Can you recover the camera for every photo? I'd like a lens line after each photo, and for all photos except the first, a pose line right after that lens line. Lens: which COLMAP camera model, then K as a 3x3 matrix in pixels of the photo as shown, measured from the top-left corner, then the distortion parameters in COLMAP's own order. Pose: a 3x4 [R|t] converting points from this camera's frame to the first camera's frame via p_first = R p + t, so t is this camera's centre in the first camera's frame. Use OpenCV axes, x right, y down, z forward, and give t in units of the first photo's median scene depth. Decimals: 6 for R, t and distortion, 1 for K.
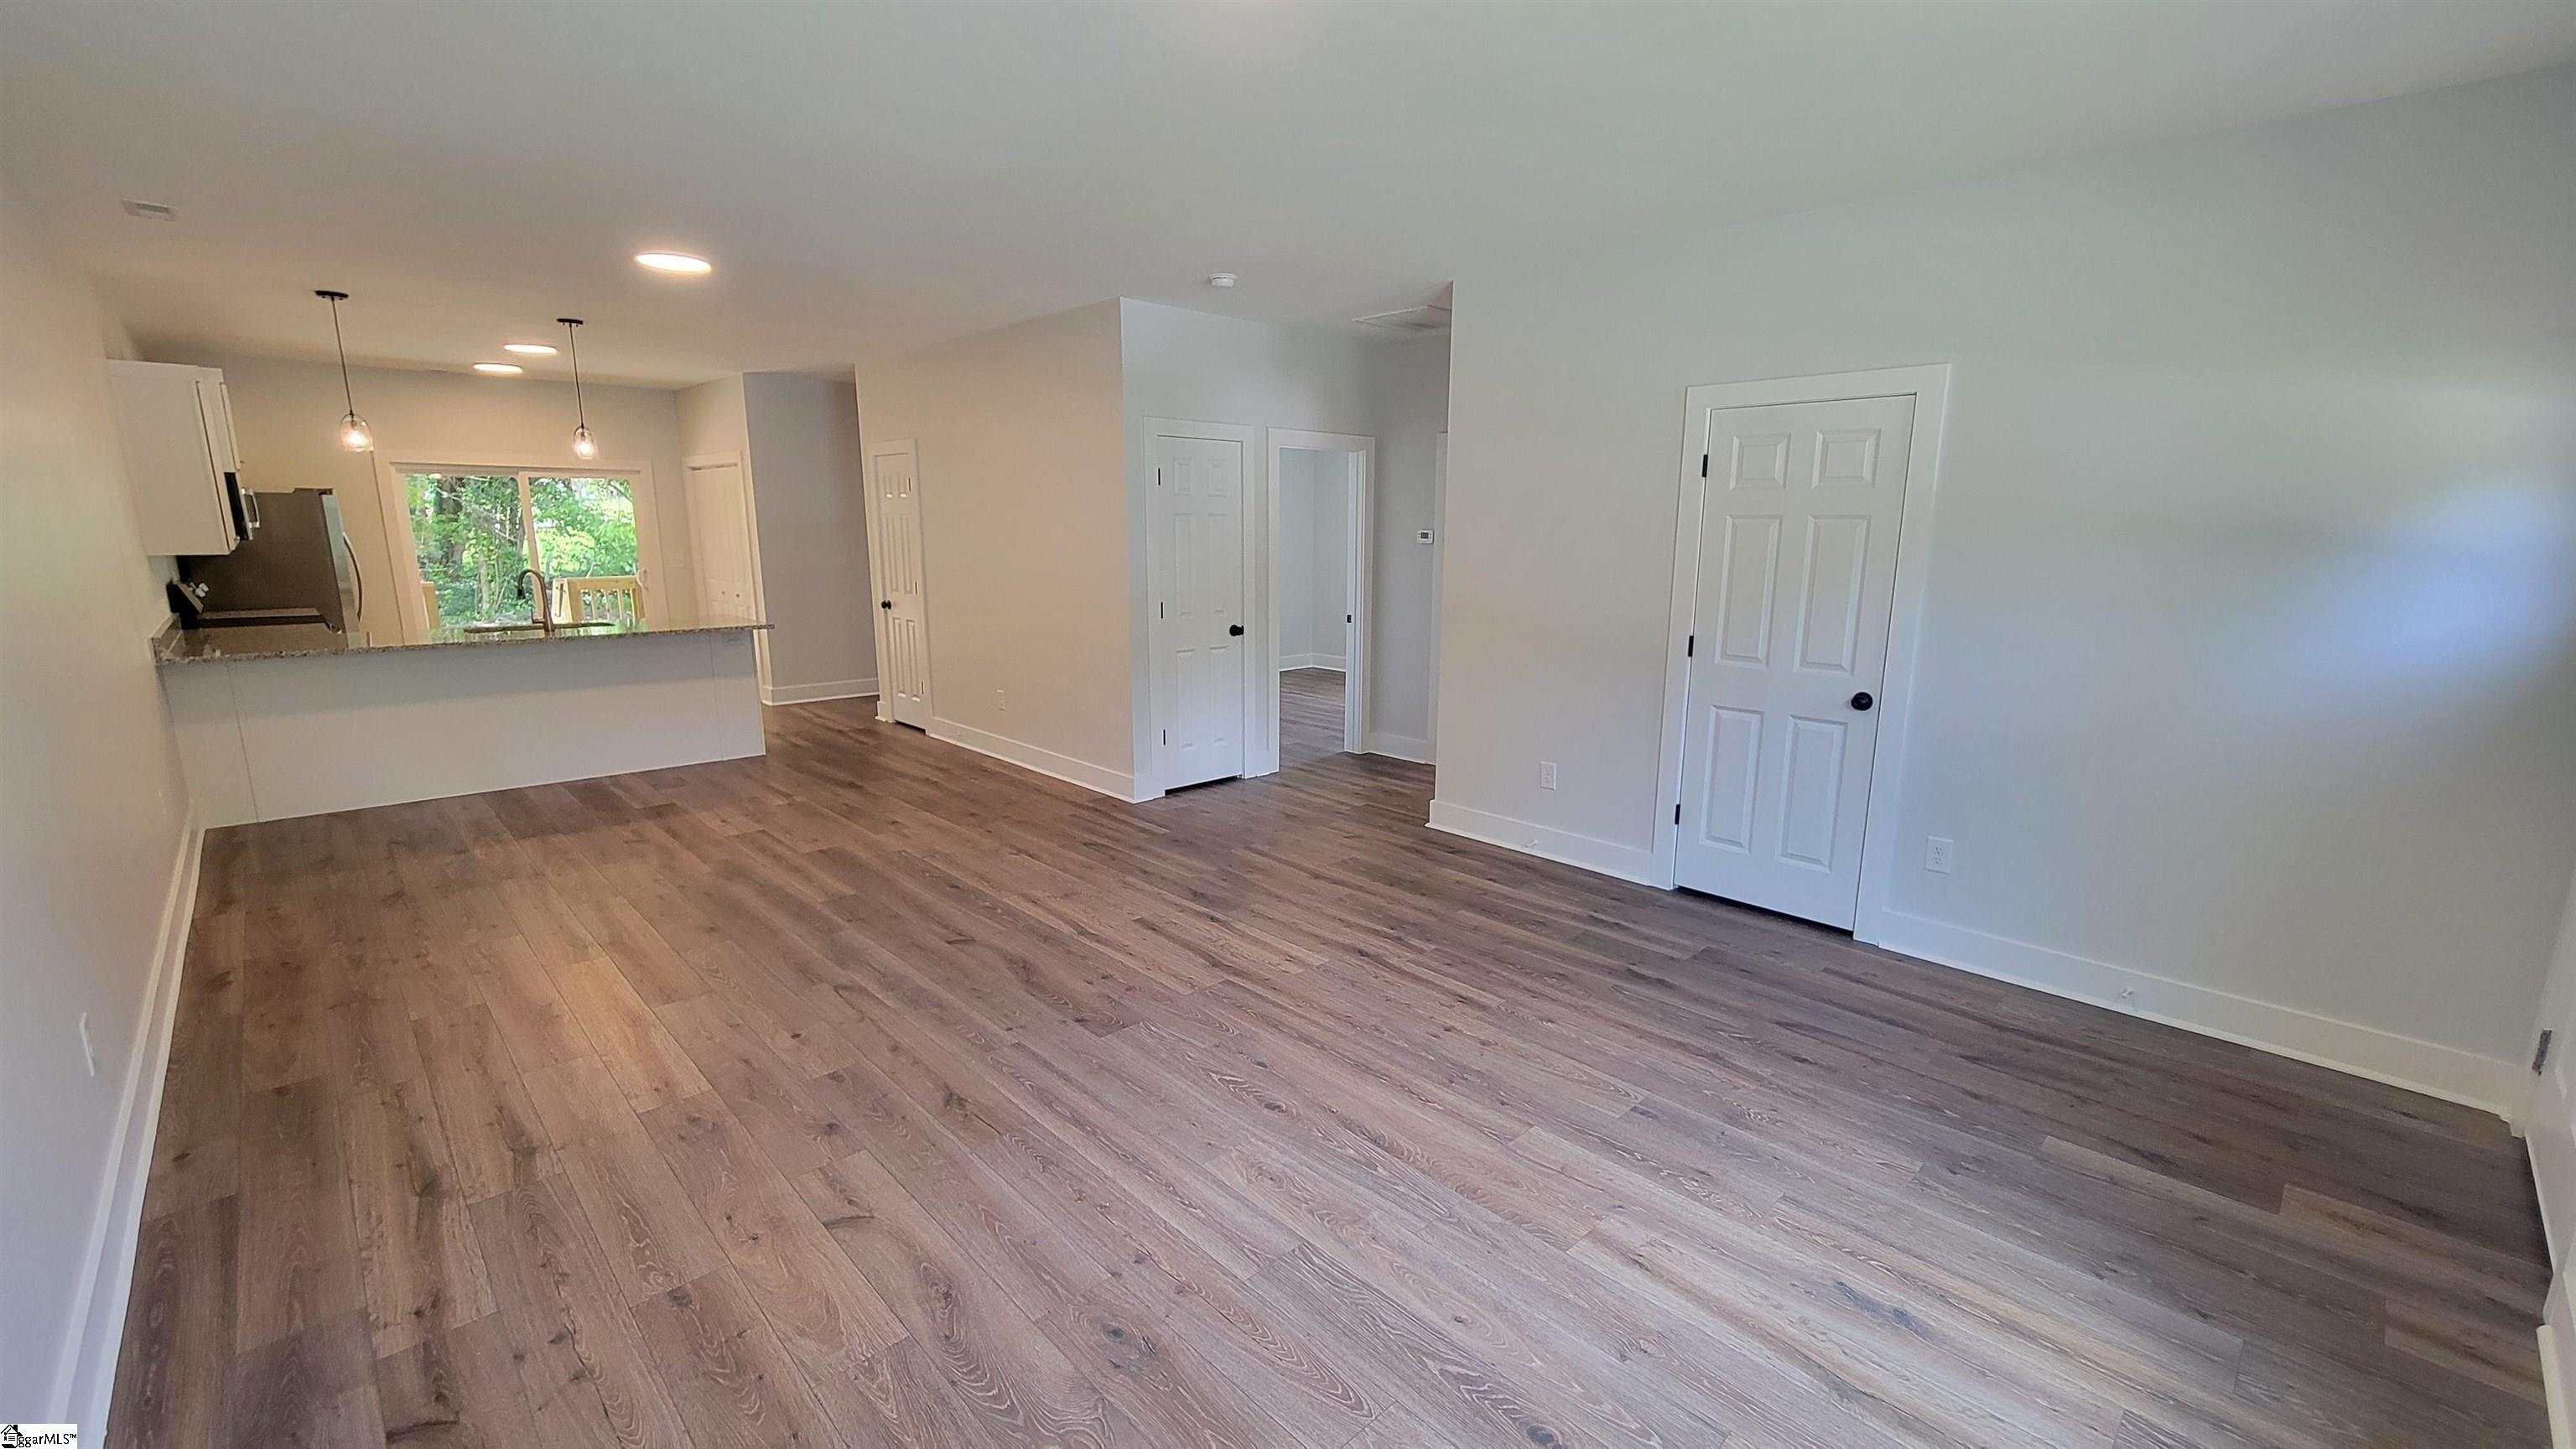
lens RADIAL K [[1050.2, 0, 1288.0], [0, 1050.2, 724.5], [0, 0, 1]] dist [0.001333, -0.000193]
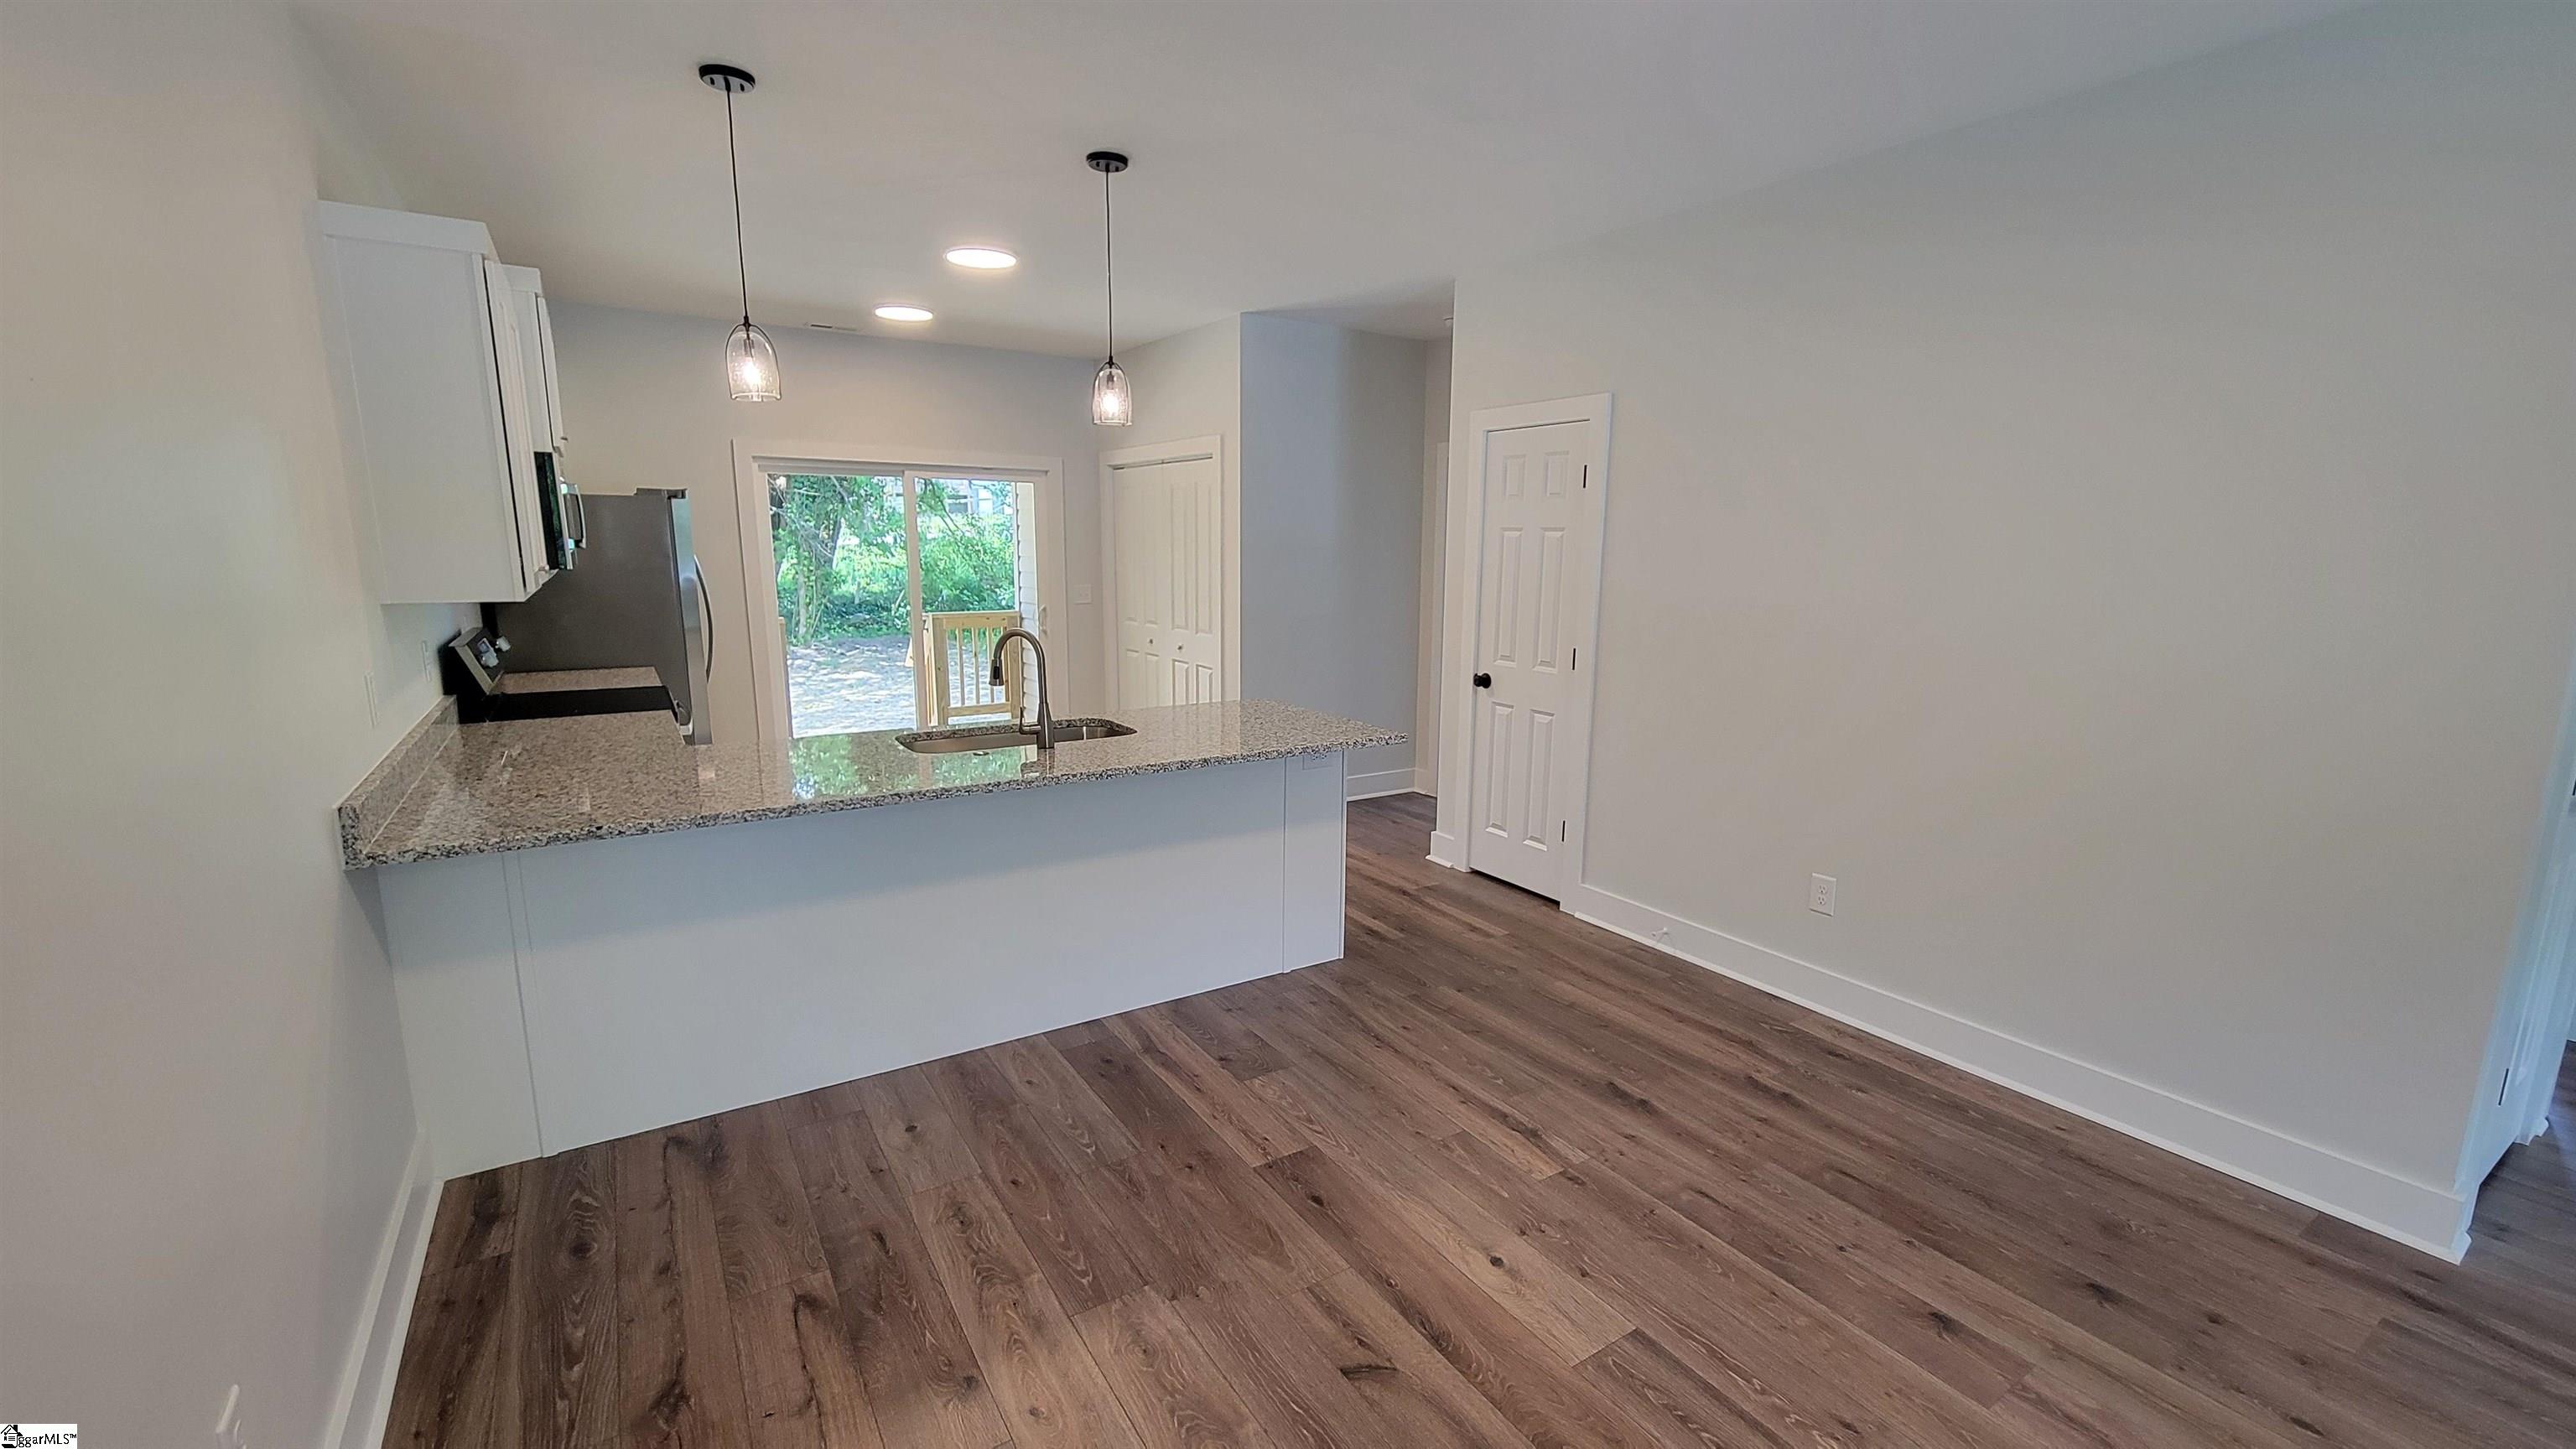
lens RADIAL K [[1050.2, 0, 1288.0], [0, 1050.2, 724.5], [0, 0, 1]] dist [0.001333, -0.000193]
pose [[0.981024, 0.036349, -0.190450, -0.487381], [-0.039980, 0.999084, -0.015258, -0.097933], [0.189721, 0.022583, 0.981578, 0.511661]]
